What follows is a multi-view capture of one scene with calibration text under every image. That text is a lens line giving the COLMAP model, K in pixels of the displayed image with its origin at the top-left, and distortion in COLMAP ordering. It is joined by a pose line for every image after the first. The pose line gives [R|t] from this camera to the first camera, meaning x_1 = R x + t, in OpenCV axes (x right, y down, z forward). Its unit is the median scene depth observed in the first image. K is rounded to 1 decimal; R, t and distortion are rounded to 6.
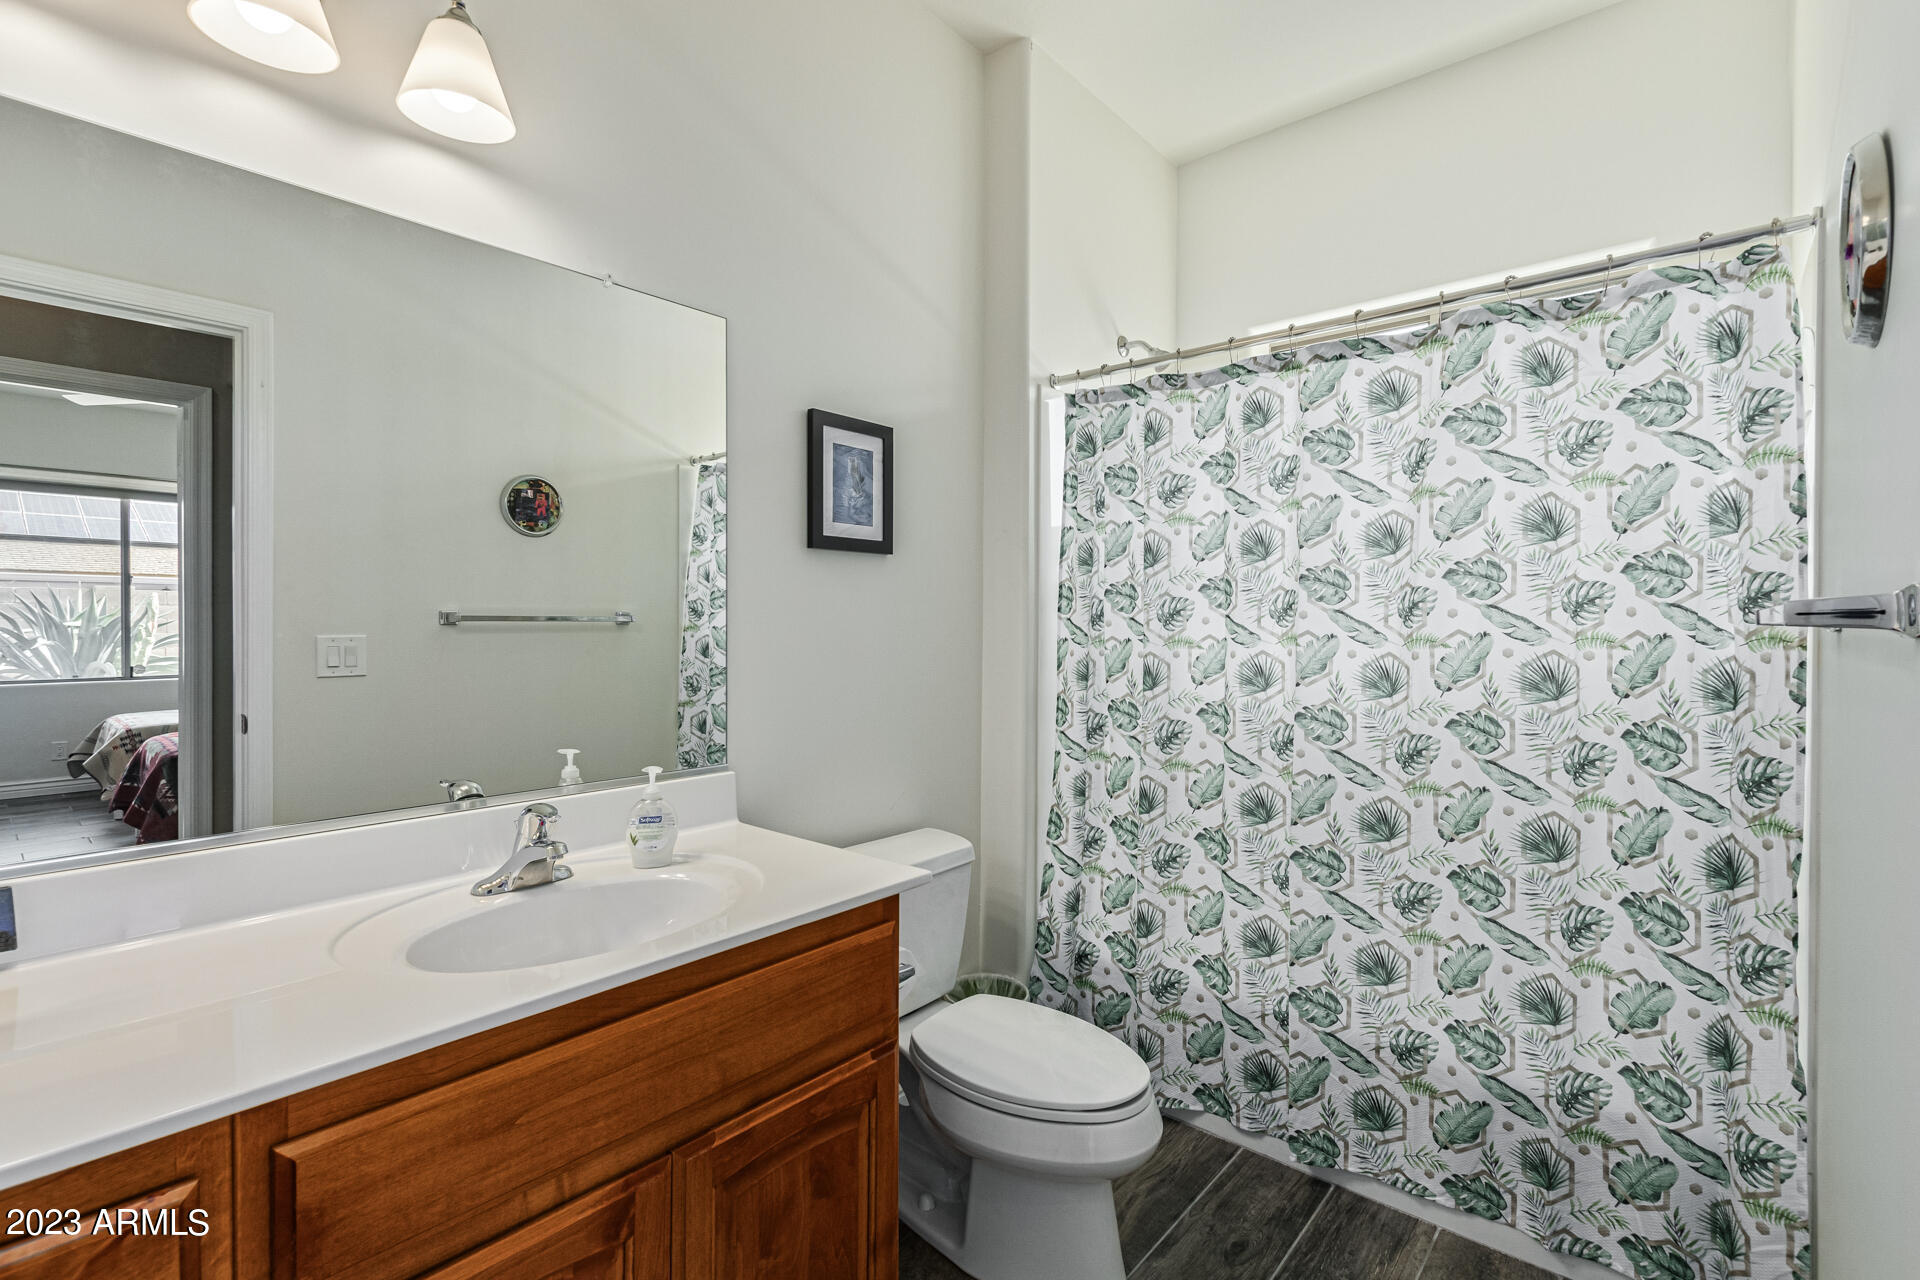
lens RADIAL K [[872.3, 0, 947.4], [0, 872.3, 631.7], [0, 0, 1]] dist [0.002025, -0.000521]
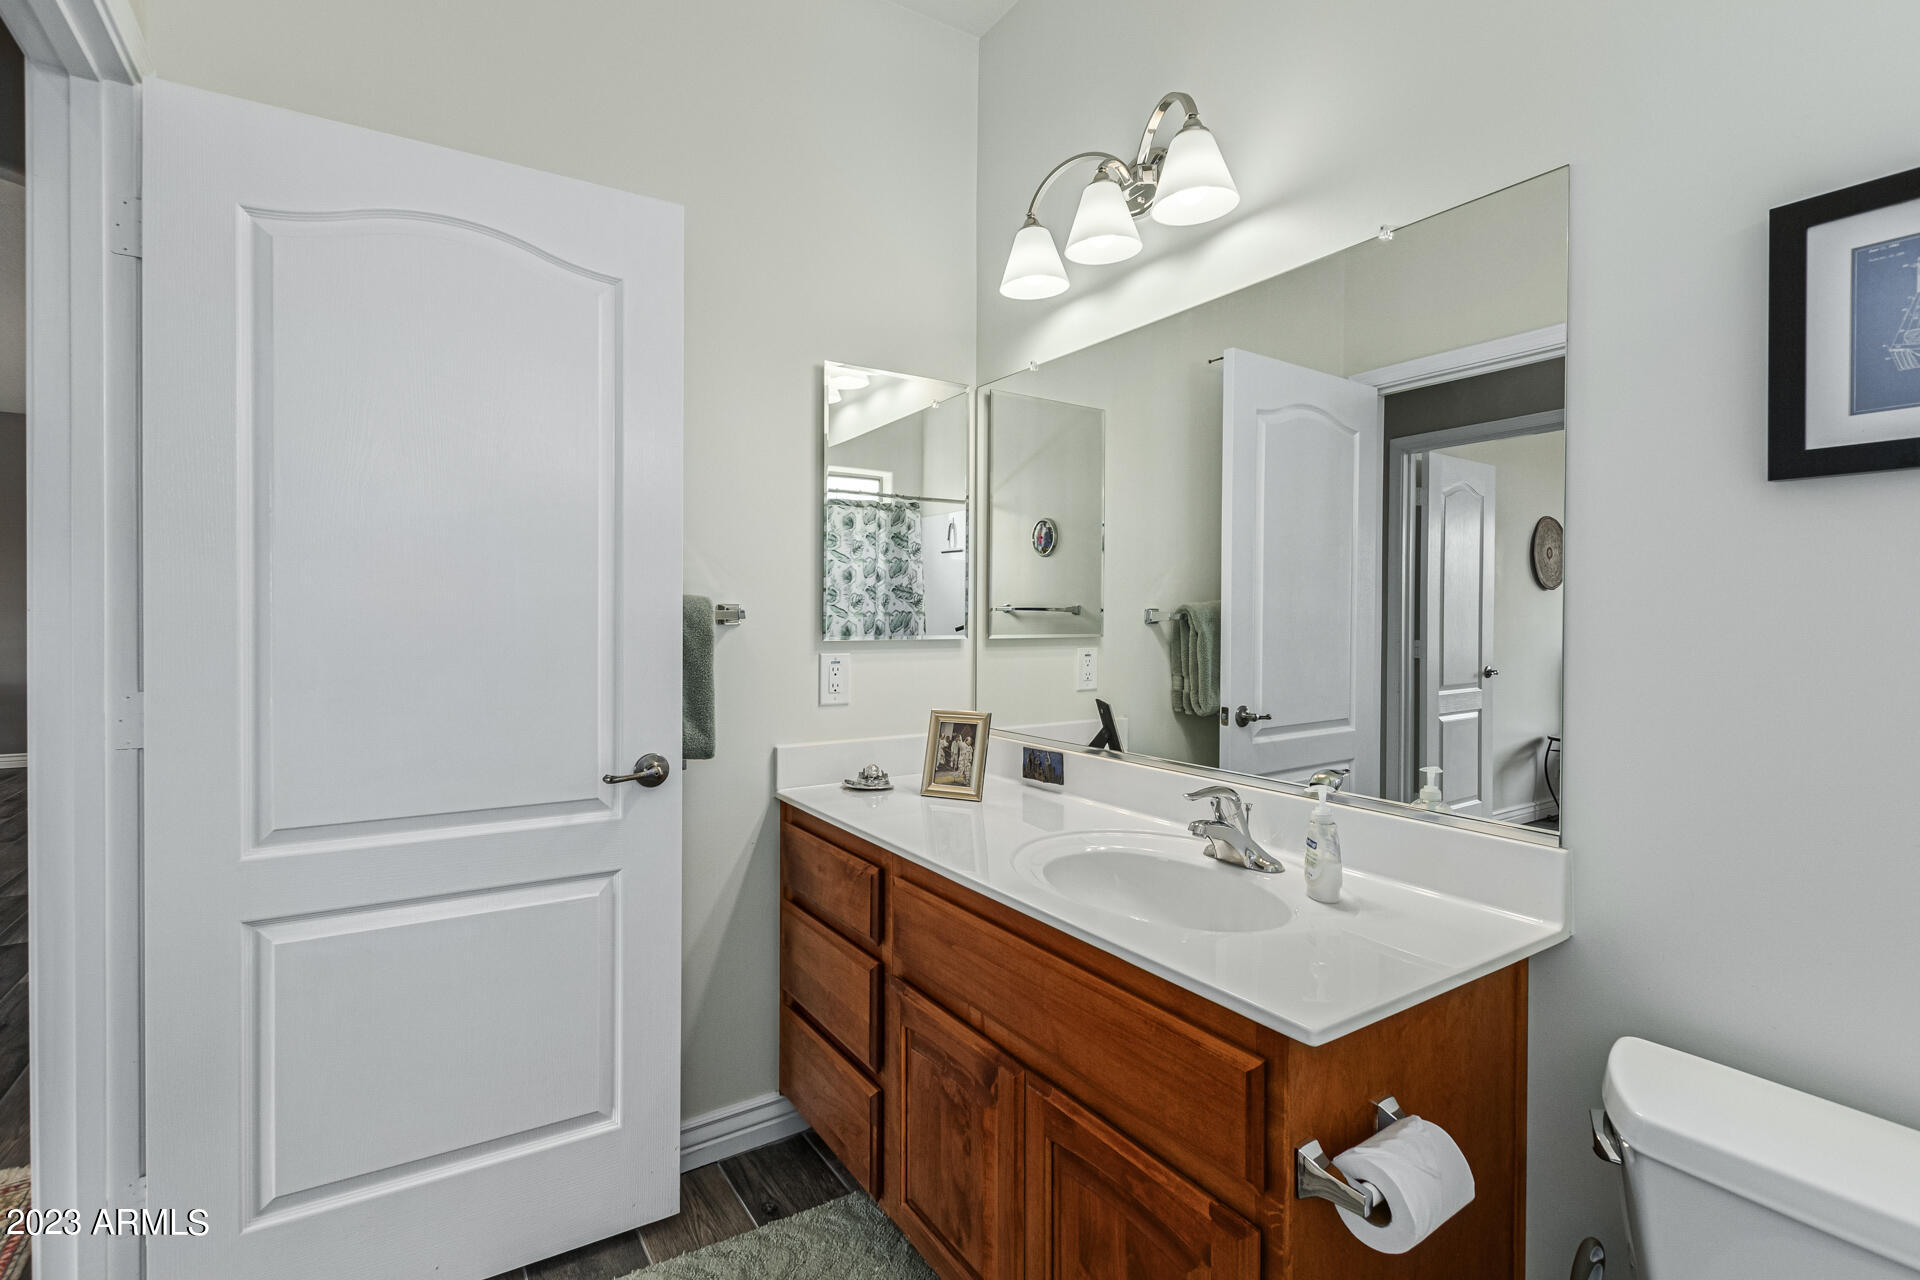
lens RADIAL K [[872.3, 0, 947.4], [0, 872.3, 631.7], [0, 0, 1]] dist [0.002025, -0.000521]
pose [[-0.278001, 0.012208, -0.960503, 0.705808], [-0.017352, 0.999692, 0.017728, -0.011468], [0.960424, 0.021595, -0.277704, 1.018251]]
